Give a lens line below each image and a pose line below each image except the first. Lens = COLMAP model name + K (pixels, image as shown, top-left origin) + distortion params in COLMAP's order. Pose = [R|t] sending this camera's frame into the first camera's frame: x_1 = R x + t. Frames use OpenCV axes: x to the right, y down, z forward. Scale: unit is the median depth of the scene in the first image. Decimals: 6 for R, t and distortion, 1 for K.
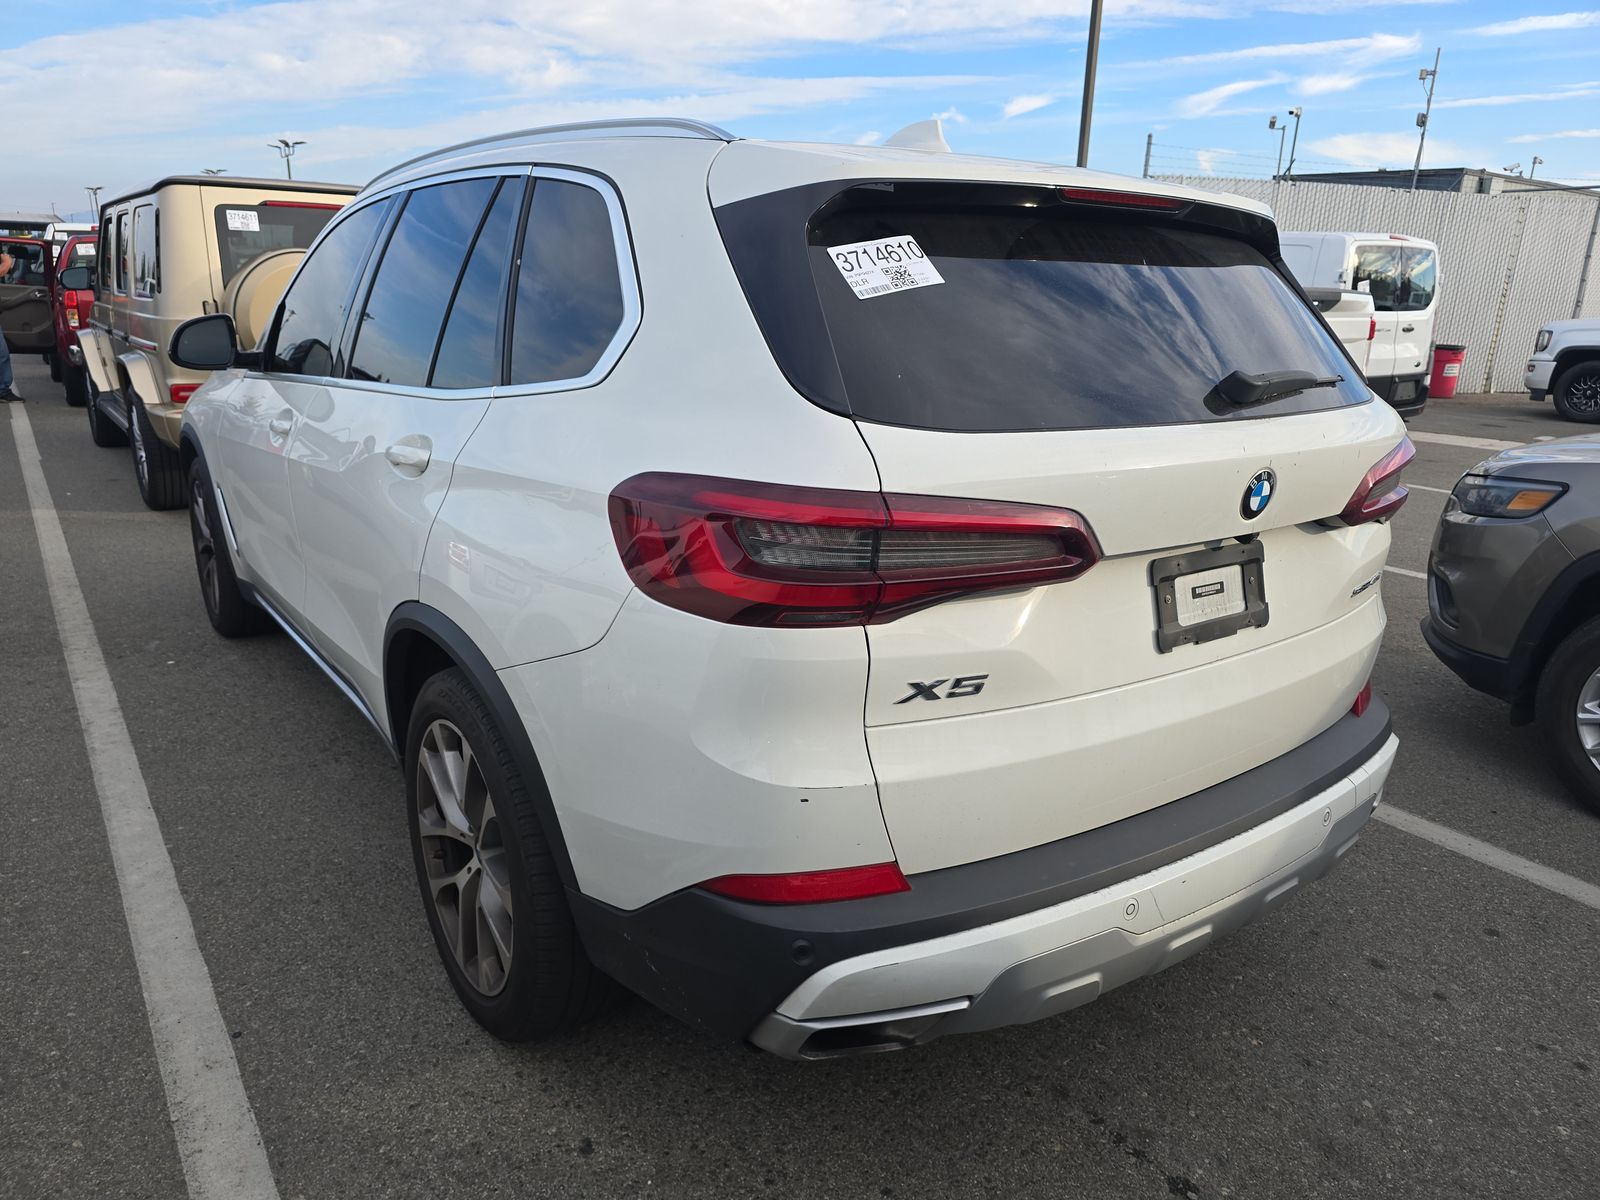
lens RADIAL K [[1100.1, 0, 825.2], [0, 1100.1, 595.9], [0, 0, 1]] dist [0.032476, -0.023711]
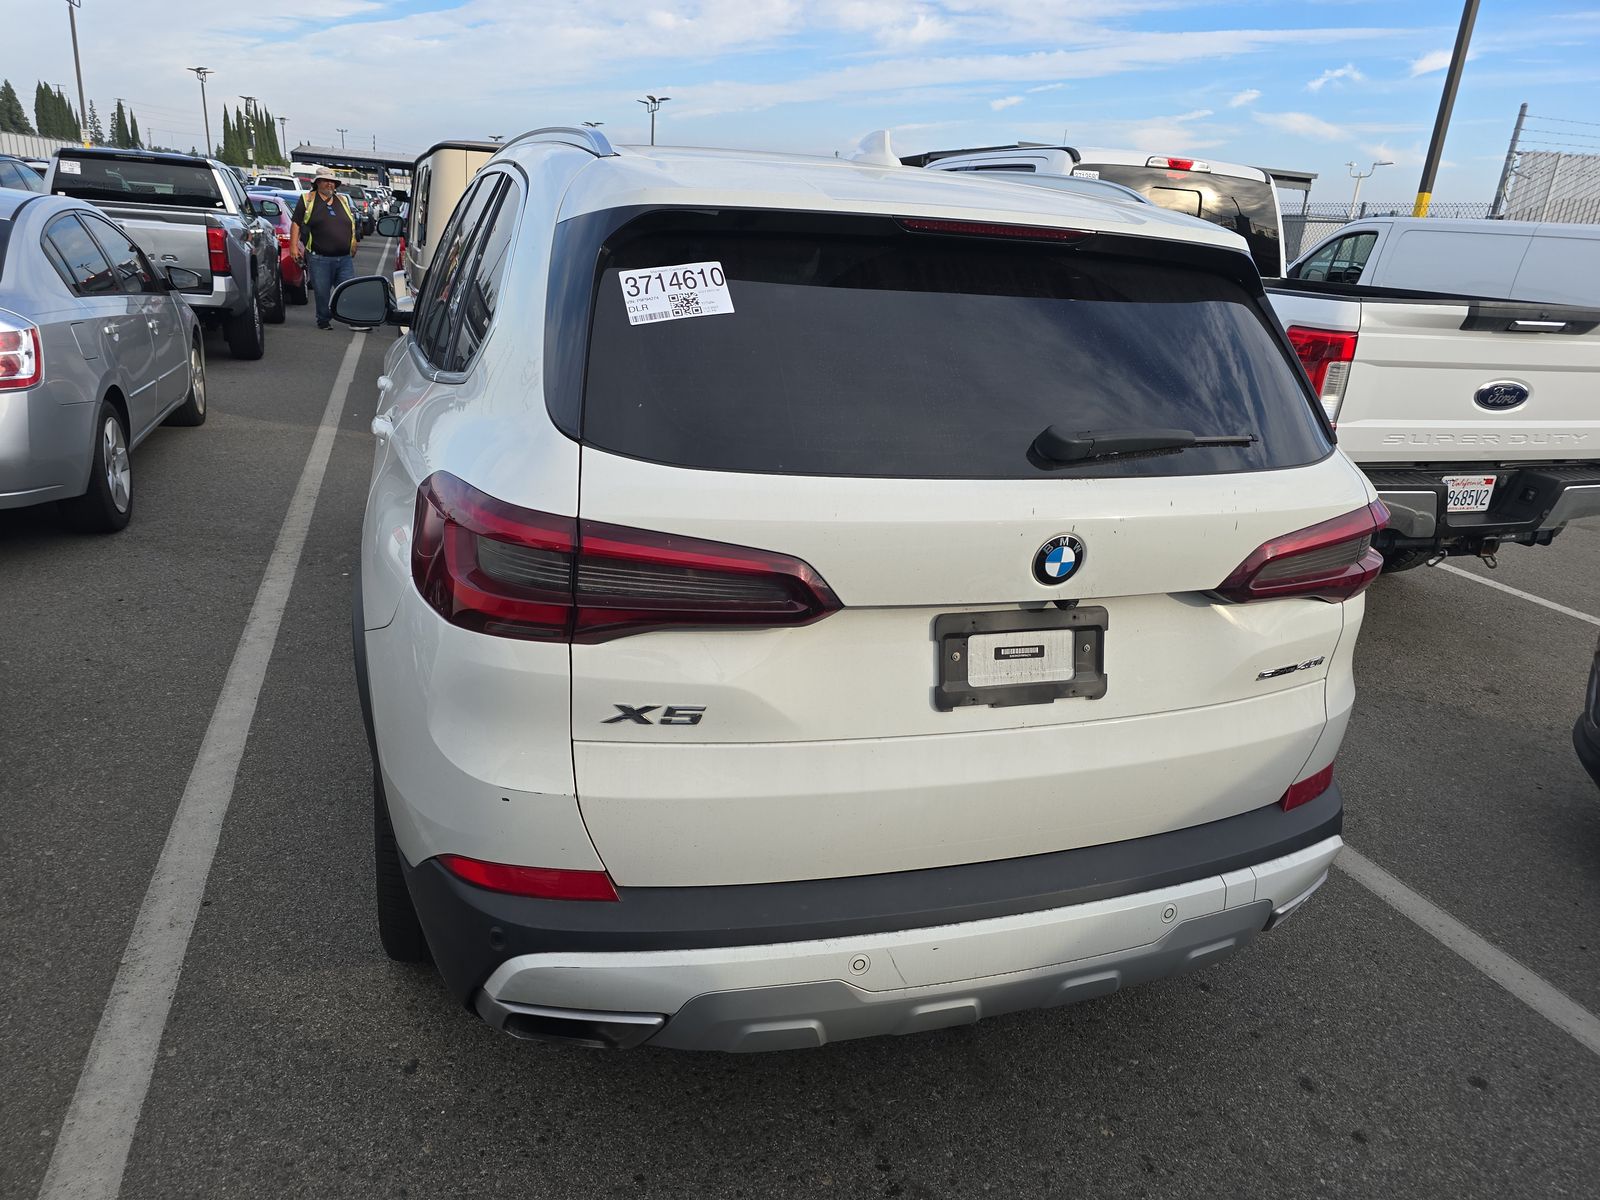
lens RADIAL K [[1100.1, 0, 826.4], [0, 1100.1, 598.1], [0, 0, 1]] dist [0.032476, -0.023711]
pose [[0.956426, 0.132160, -0.260351, 0.415505], [-0.123191, 0.991095, 0.050546, -0.076409], [0.264712, -0.016270, 0.964190, 0.049046]]
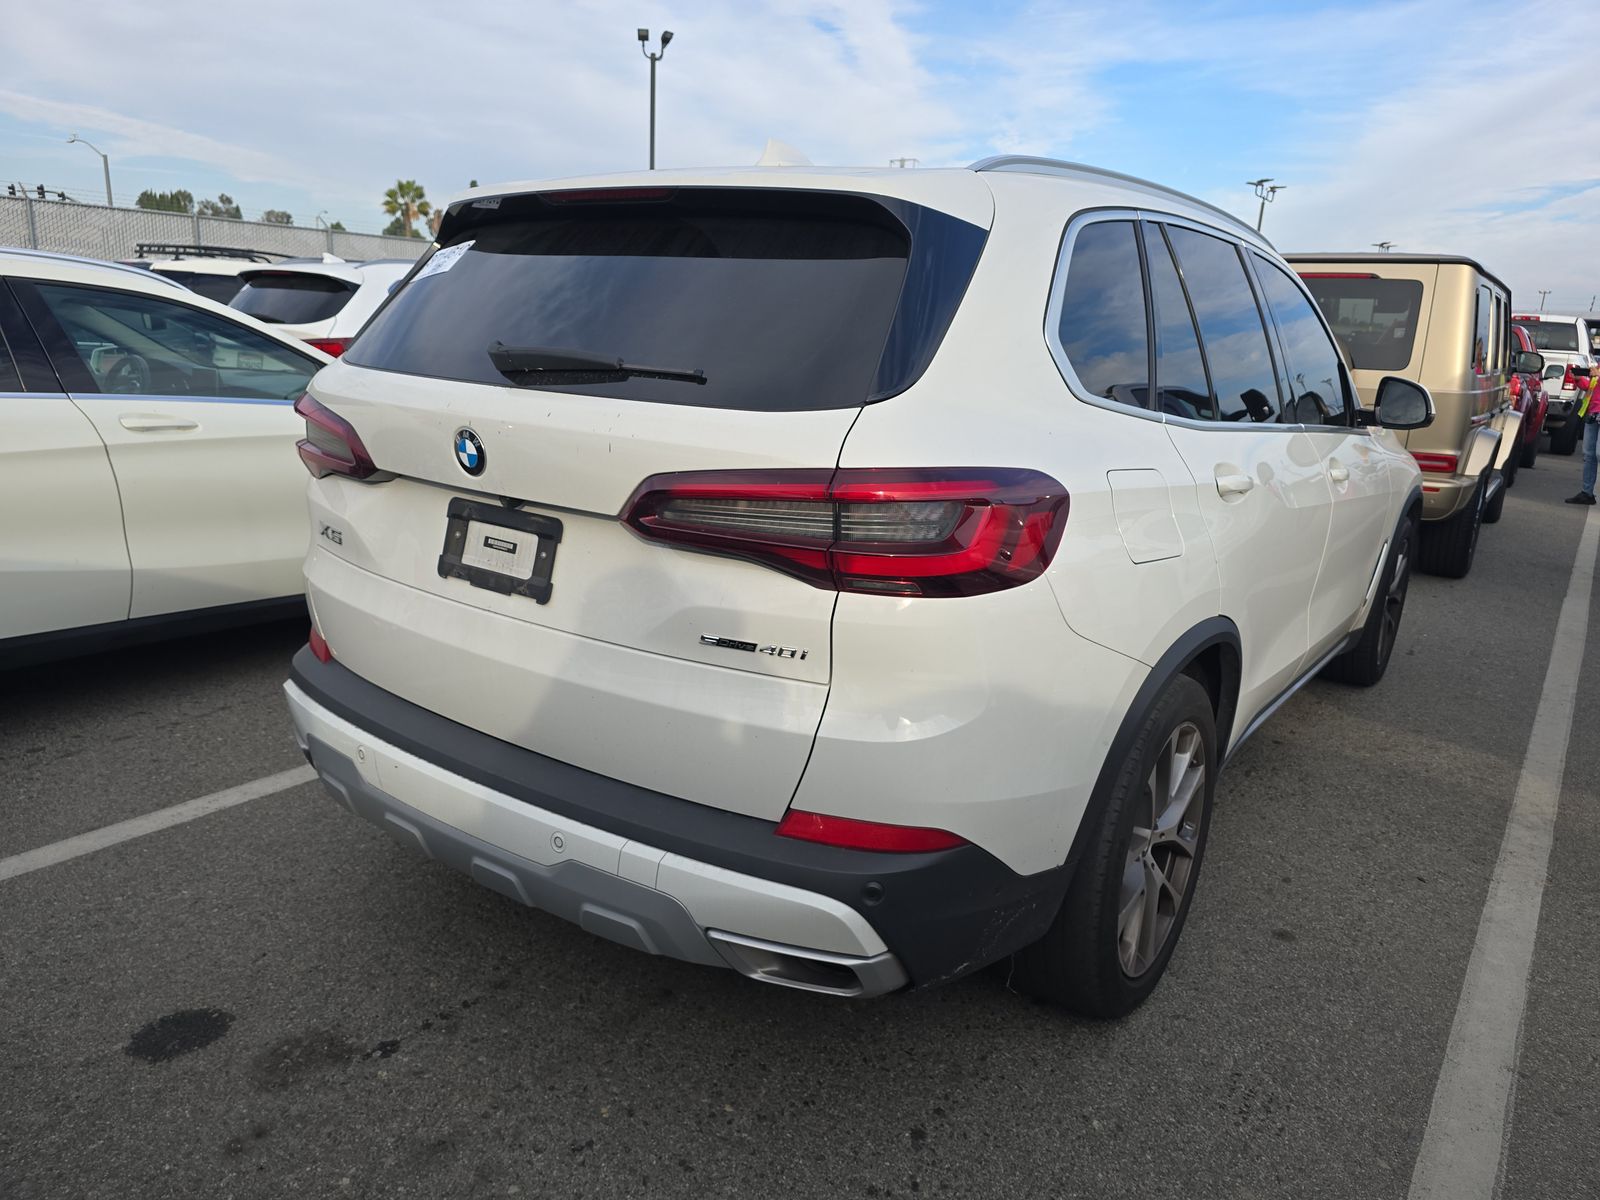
lens RADIAL K [[1100.1, 0, 789.8], [0, 1100.1, 583.7], [0, 0, 1]] dist [0.032476, -0.023711]
pose [[0.289480, 0.208195, -0.934268, 1.403547], [-0.295346, 0.947861, 0.119712, -0.177112], [0.910479, 0.241278, 0.335876, 0.879435]]
